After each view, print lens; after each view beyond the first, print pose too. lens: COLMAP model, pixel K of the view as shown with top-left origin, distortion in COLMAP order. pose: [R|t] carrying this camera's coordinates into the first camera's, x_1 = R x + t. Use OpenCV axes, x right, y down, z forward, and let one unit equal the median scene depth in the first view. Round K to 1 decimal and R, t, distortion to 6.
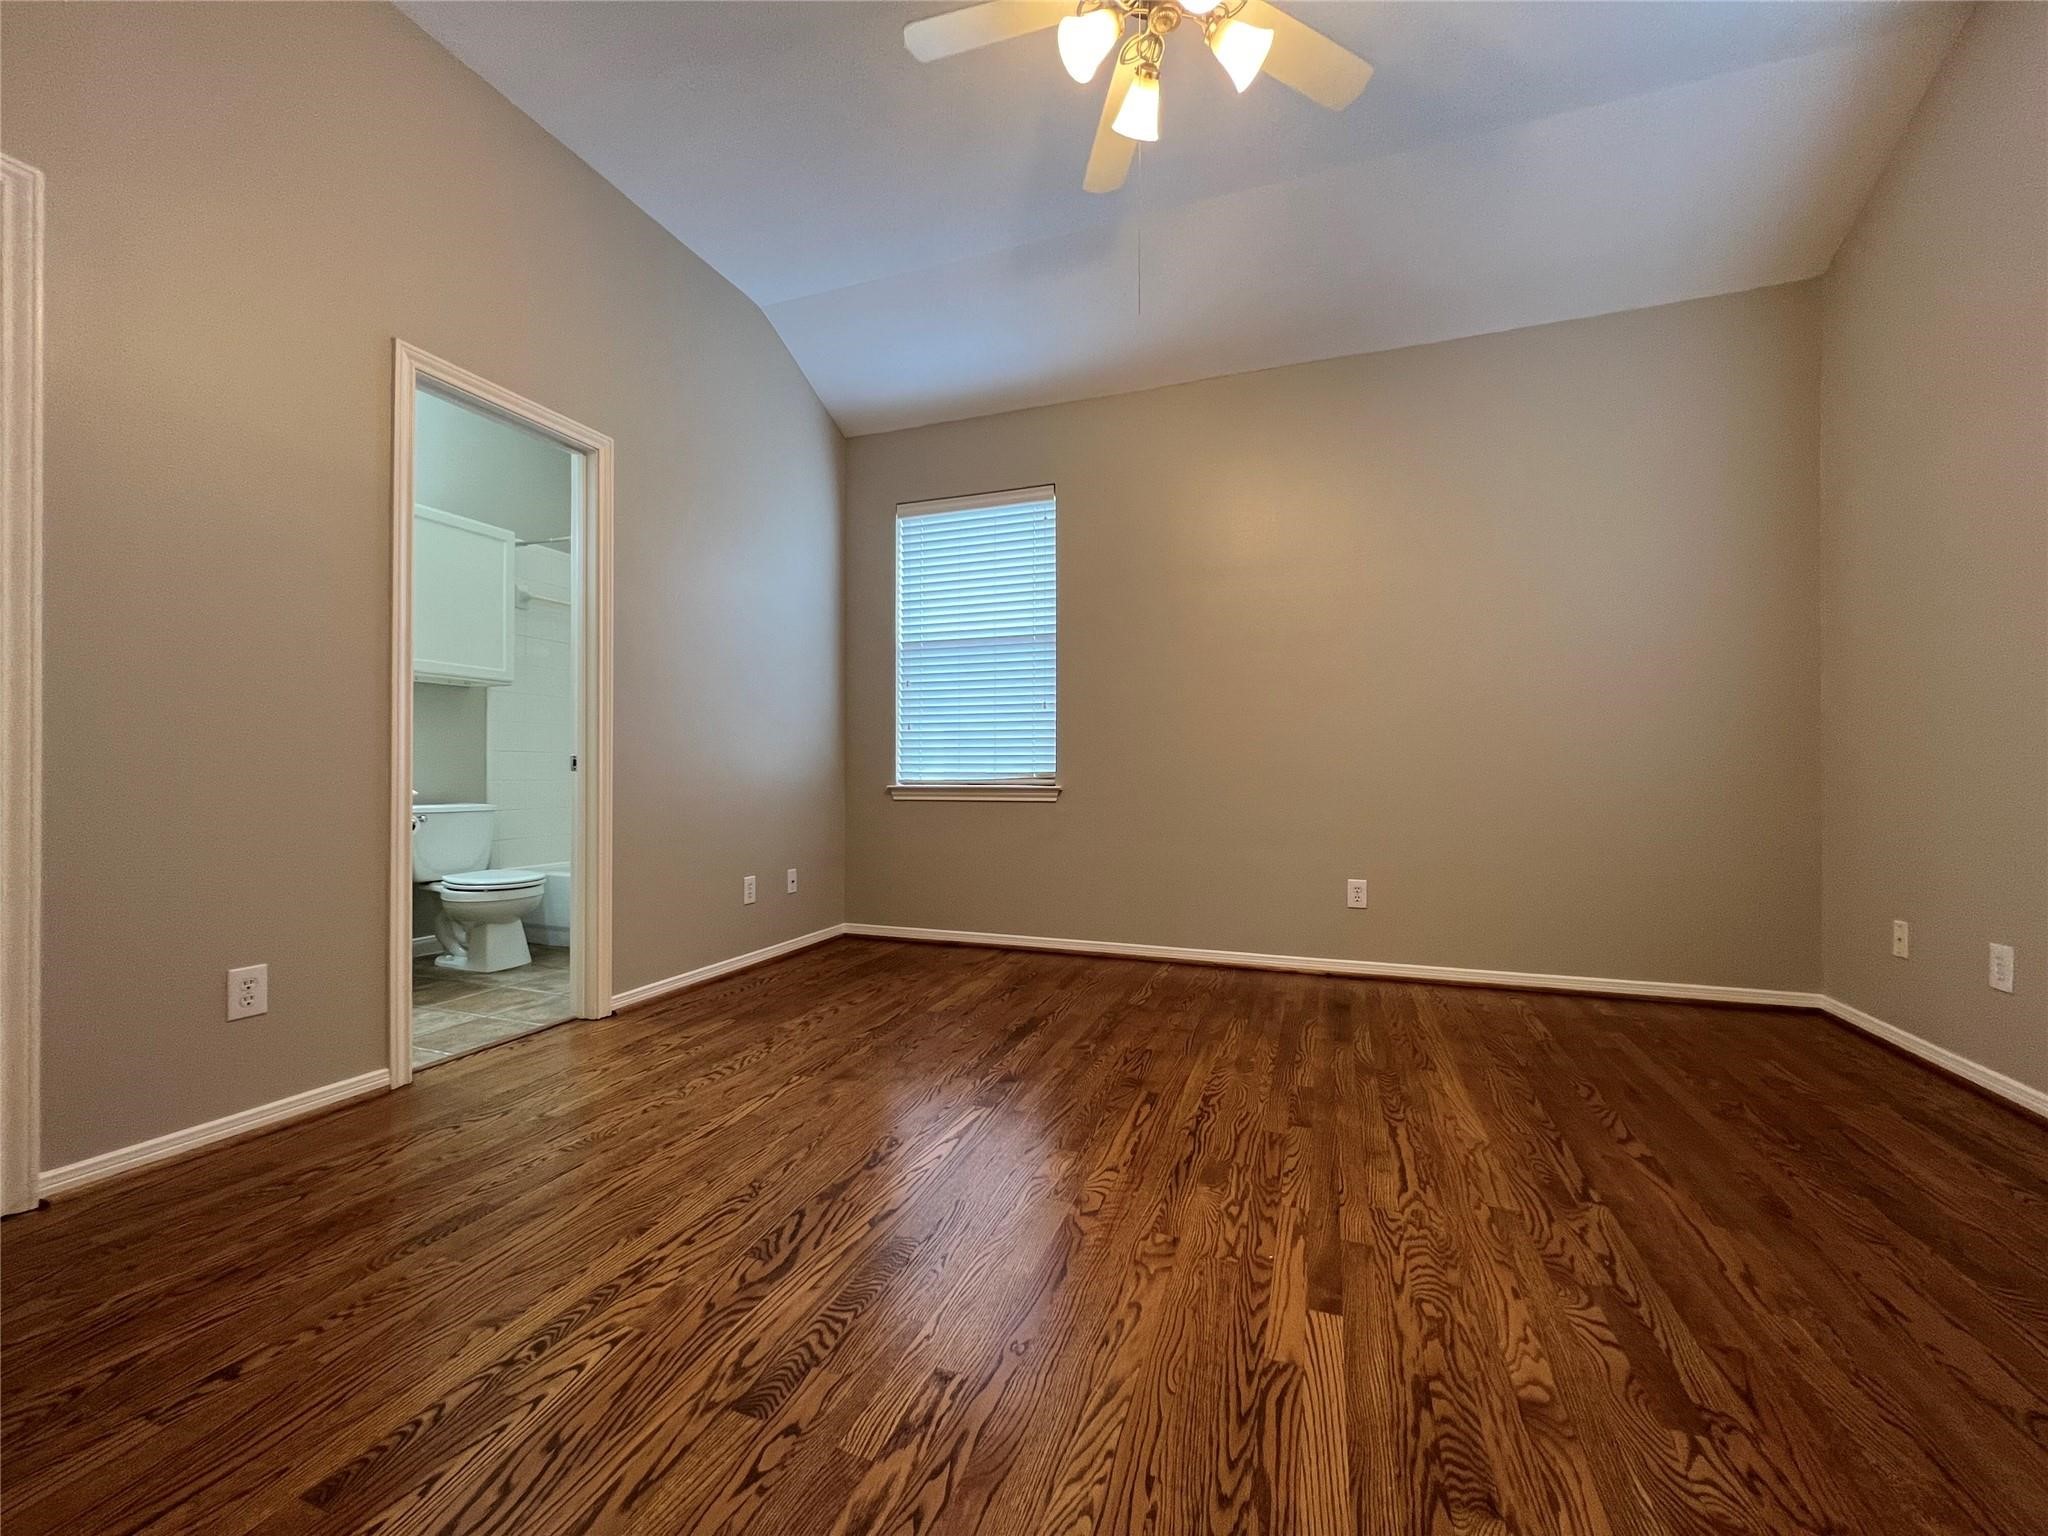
lens RADIAL K [[813.6, 0, 1028.2], [0, 813.6, 774.1], [0, 0, 1]] dist [0.004255, 0.000335]
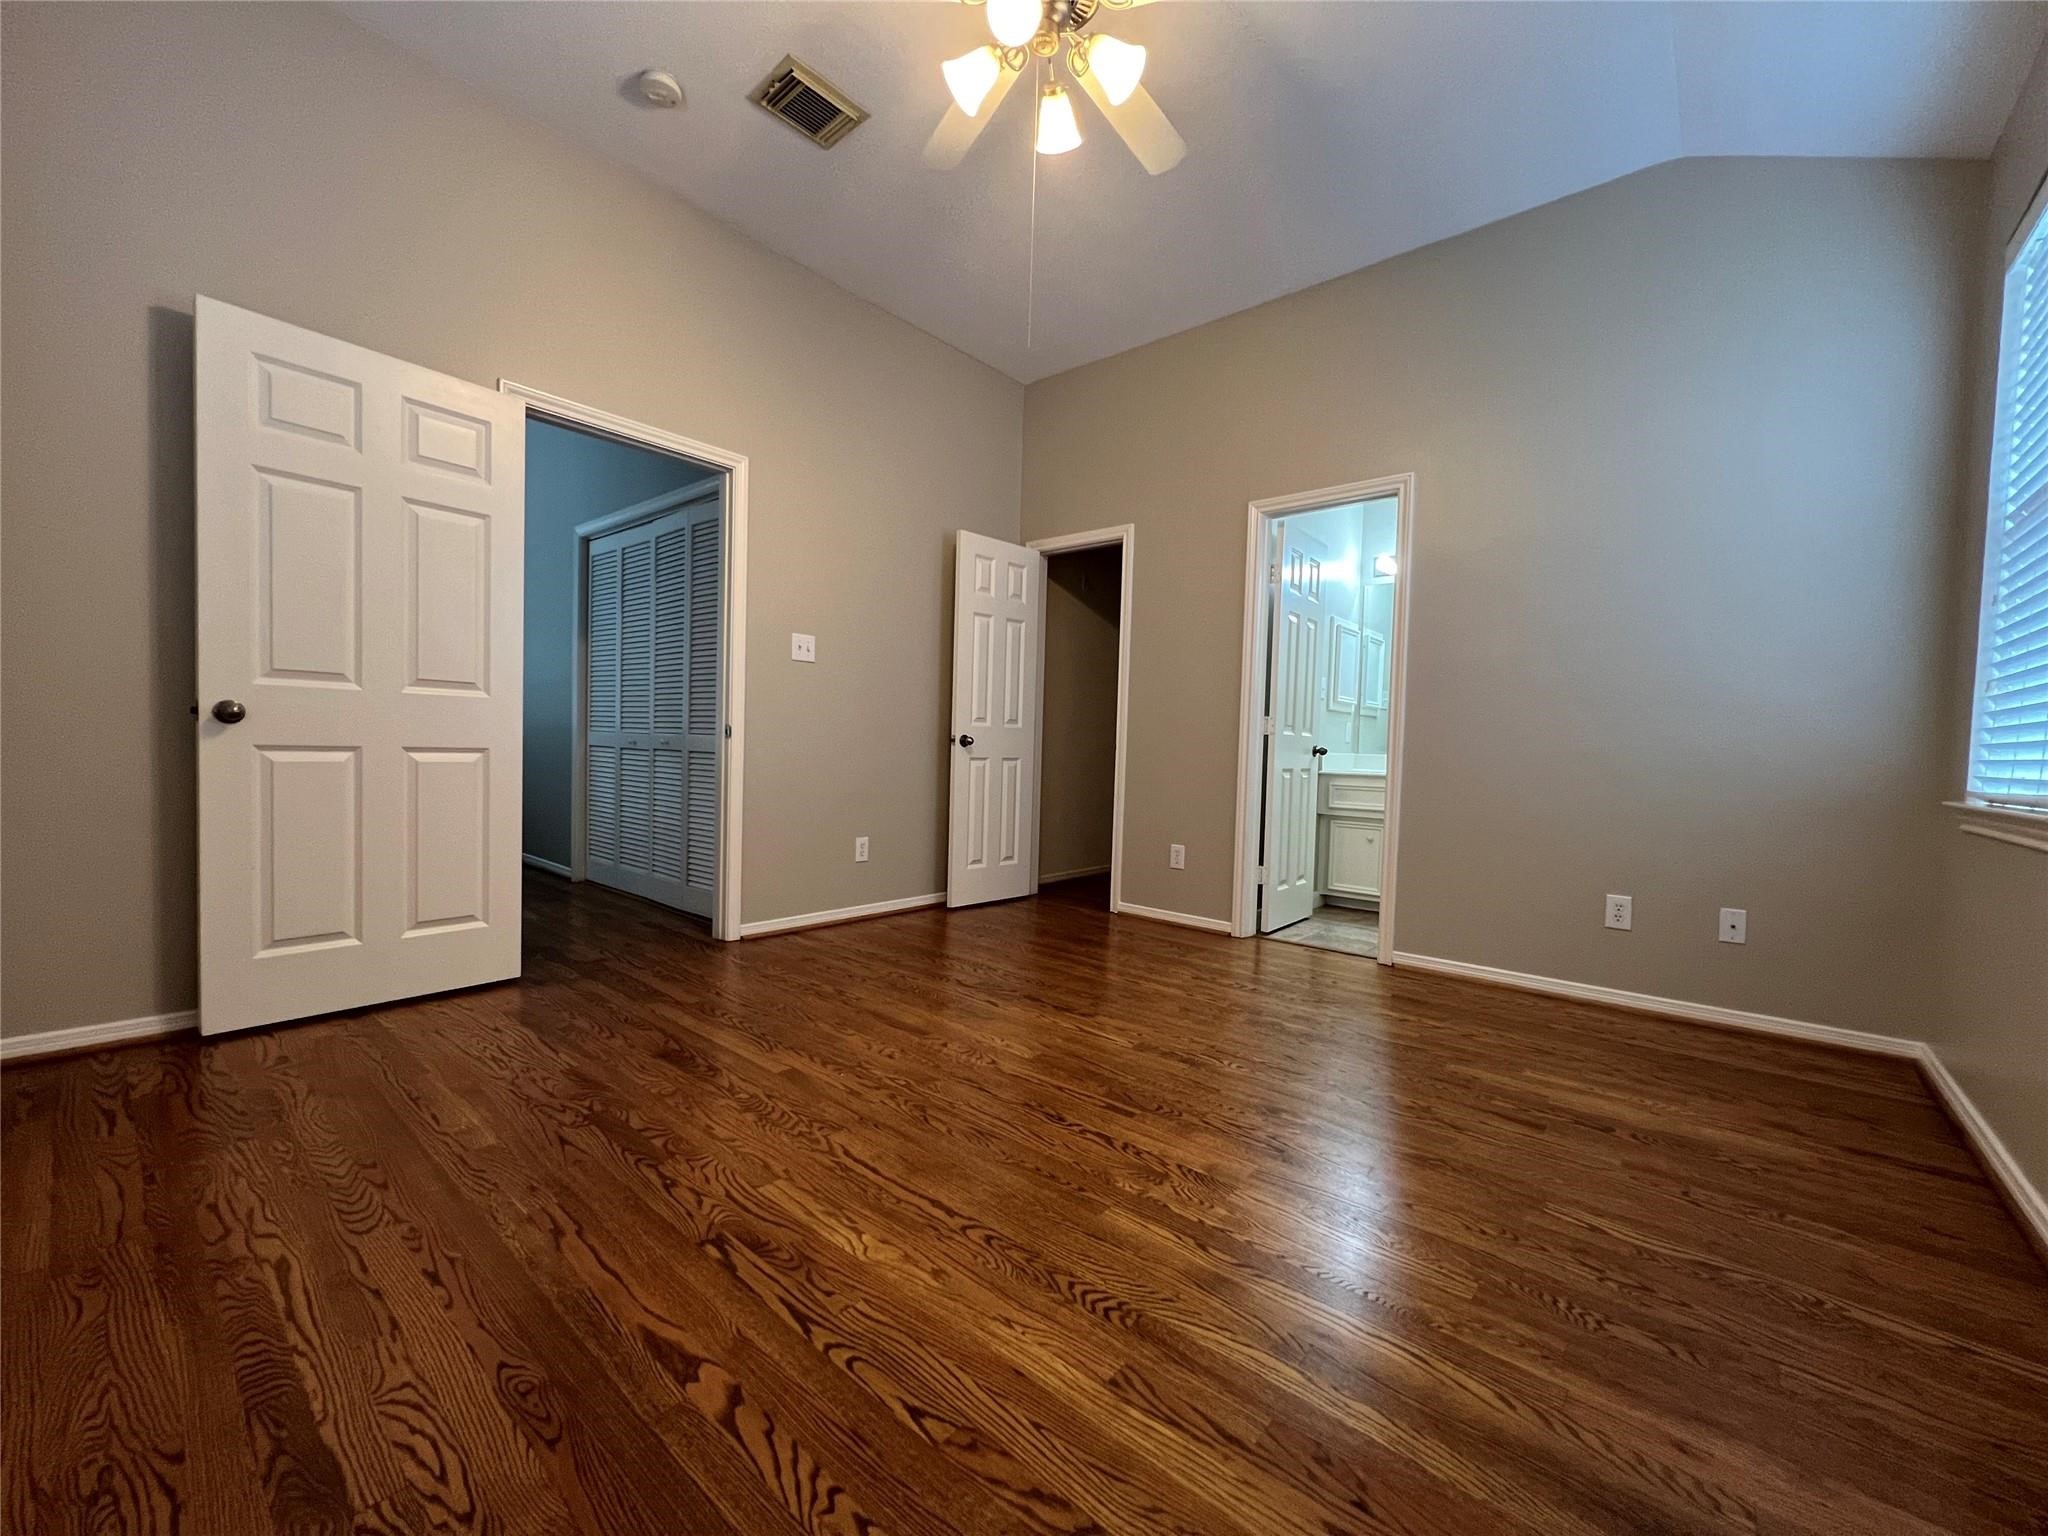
lens RADIAL K [[813.6, 0, 1021.0], [0, 813.6, 776.8], [0, 0, 1]] dist [0.004255, 0.000335]
pose [[-0.351515, 0.023274, -0.935893, 1.360517], [-0.030776, 0.998863, 0.036399, -0.007518], [0.935676, 0.041598, -0.350400, 1.576999]]
